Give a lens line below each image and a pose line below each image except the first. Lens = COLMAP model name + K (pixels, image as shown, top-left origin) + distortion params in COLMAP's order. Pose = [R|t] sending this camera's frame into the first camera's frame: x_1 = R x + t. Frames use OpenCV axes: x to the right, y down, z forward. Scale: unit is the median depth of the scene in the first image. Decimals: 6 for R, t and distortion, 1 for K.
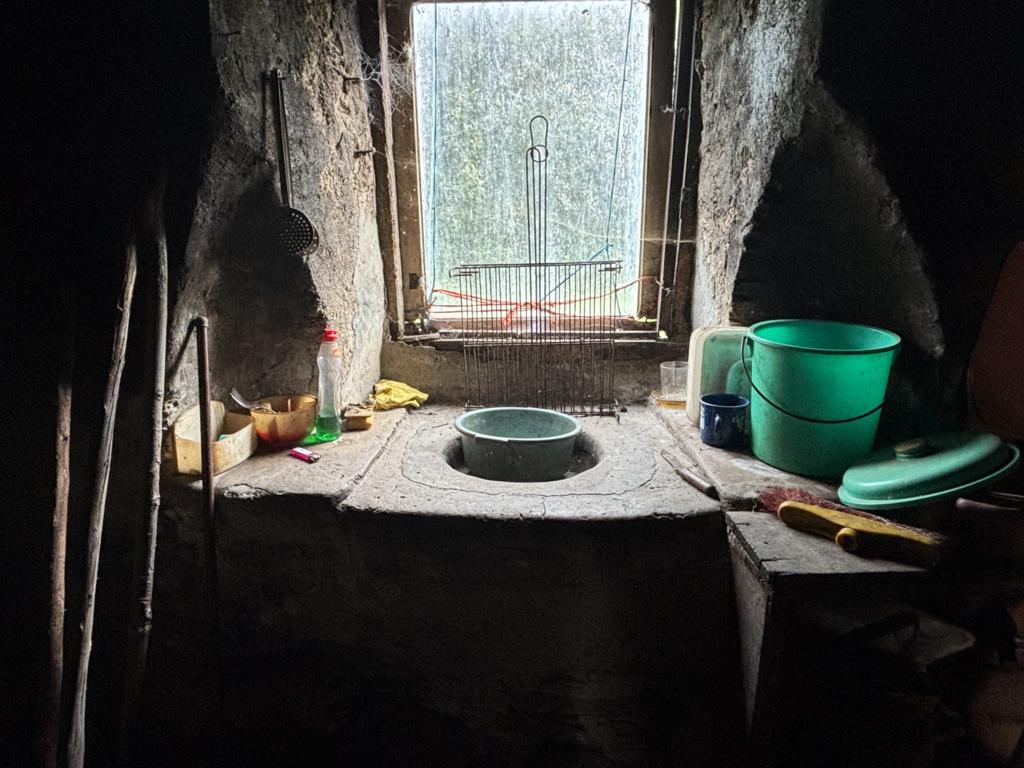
lens RADIAL K [[645.1, 0, 515.7], [0, 645.1, 385.5], [0, 0, 1]] dist [0.003517, 0.001054]
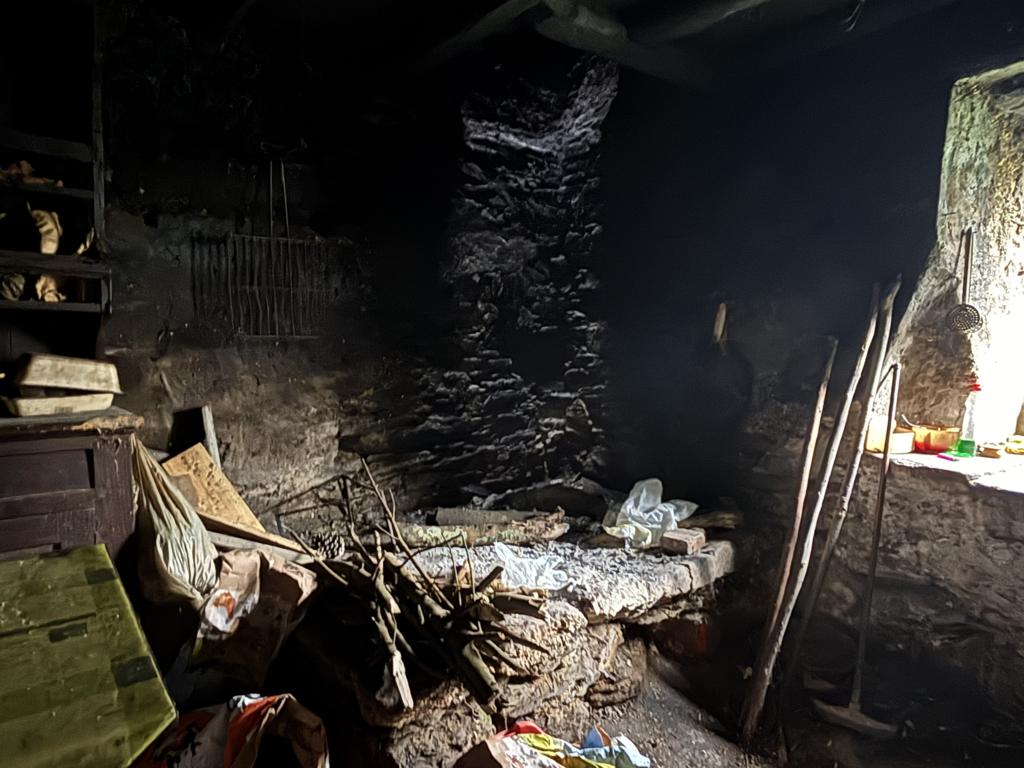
lens RADIAL K [[645.1, 0, 515.7], [0, 645.1, 385.5], [0, 0, 1]] dist [0.003517, 0.001054]
pose [[0.634247, 0.078974, -0.769086, 0.204375], [-0.230271, 0.968918, -0.090406, 0.330179], [0.738042, 0.234438, 0.632719, -0.825654]]
